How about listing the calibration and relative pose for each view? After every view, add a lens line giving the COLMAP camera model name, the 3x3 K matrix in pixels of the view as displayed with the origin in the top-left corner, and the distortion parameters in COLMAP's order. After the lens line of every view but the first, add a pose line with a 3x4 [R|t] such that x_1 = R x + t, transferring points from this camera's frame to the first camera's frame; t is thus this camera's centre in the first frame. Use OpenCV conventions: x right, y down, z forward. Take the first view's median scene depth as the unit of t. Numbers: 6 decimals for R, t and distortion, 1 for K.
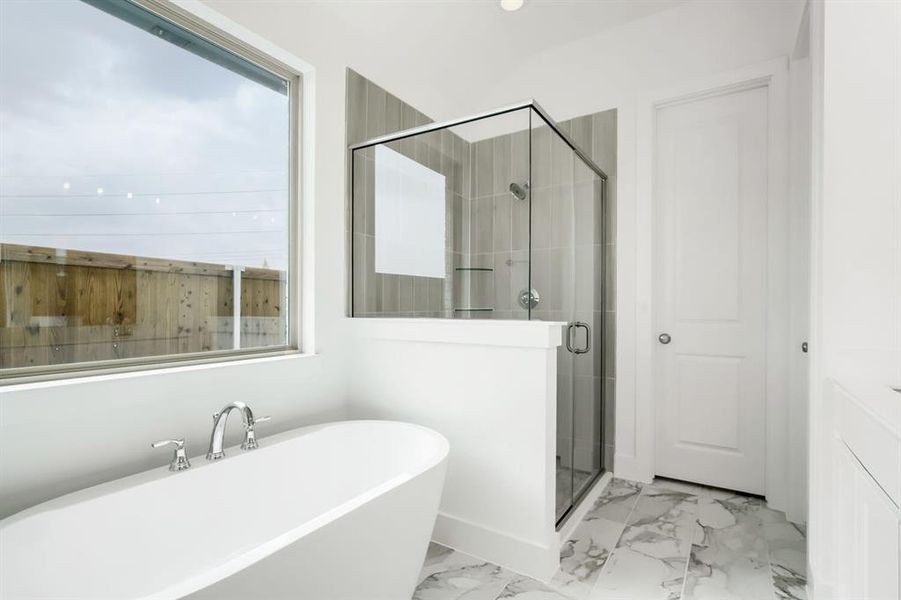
lens RADIAL K [[433.8, 0, 446.2], [0, 433.8, 297.6], [0, 0, 1]] dist [0.005271, 0.001497]
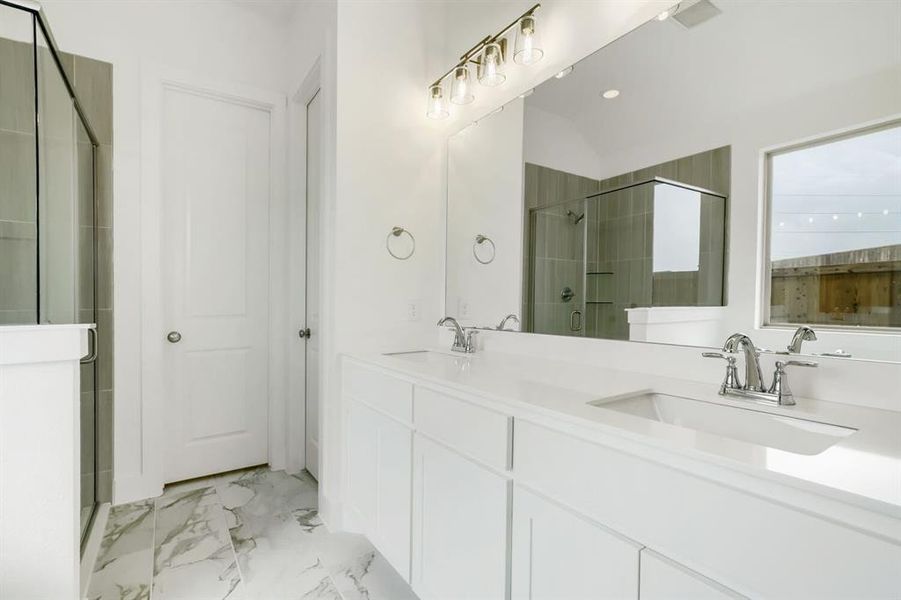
lens RADIAL K [[433.8, 0, 449.1], [0, 433.8, 306.6], [0, 0, 1]] dist [0.005271, 0.001497]
pose [[0.399321, -0.016880, 0.916656, -0.150236], [-0.009552, 0.999700, 0.022571, 0.001271], [-0.916761, -0.017769, 0.399040, 0.091589]]
